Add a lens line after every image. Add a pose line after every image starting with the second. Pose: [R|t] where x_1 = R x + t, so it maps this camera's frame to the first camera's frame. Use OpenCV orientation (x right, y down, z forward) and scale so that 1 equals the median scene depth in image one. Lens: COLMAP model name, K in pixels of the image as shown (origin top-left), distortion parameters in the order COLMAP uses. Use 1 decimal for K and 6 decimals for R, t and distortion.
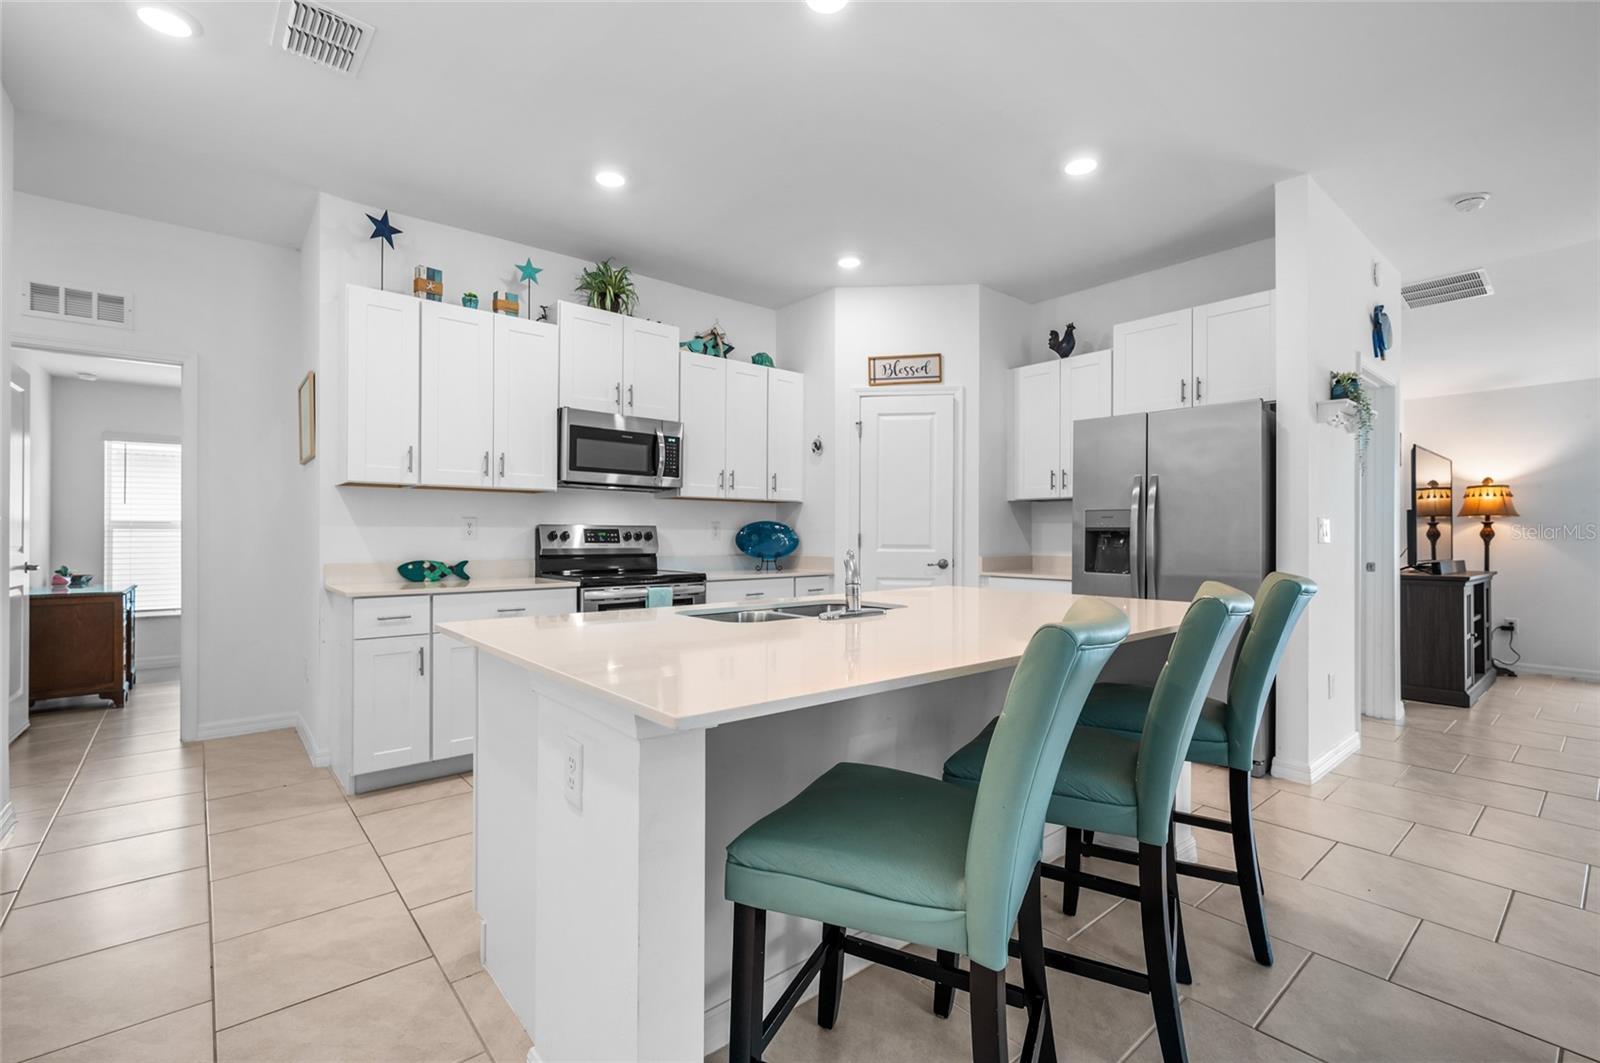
lens RADIAL K [[711.9, 0, 800.0], [0, 711.9, 531.5], [0, 0, 1]] dist [-0.001409, 0.000014]
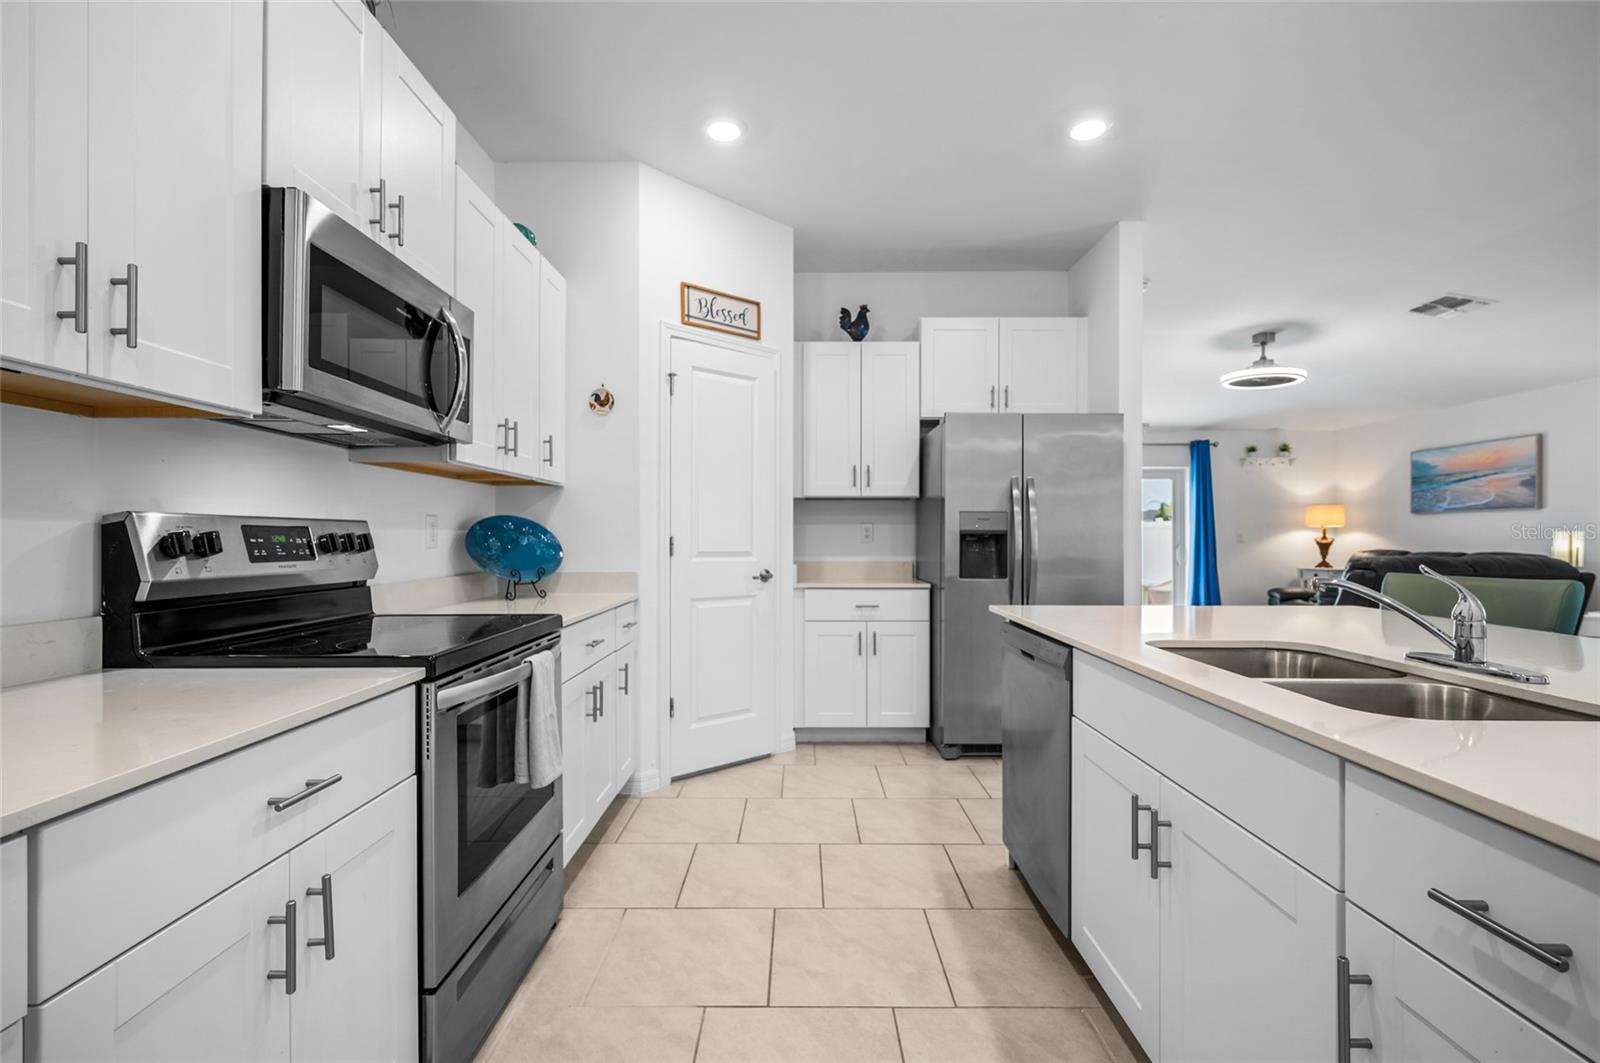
lens RADIAL K [[711.9, 0, 800.0], [0, 711.9, 531.5], [0, 0, 1]] dist [-0.001409, 0.000014]
pose [[0.651246, 0.003503, 0.758858, -0.358487], [-0.003177, 0.999993, -0.001890, -0.000933], [-0.758860, -0.001180, 0.651253, 0.465564]]
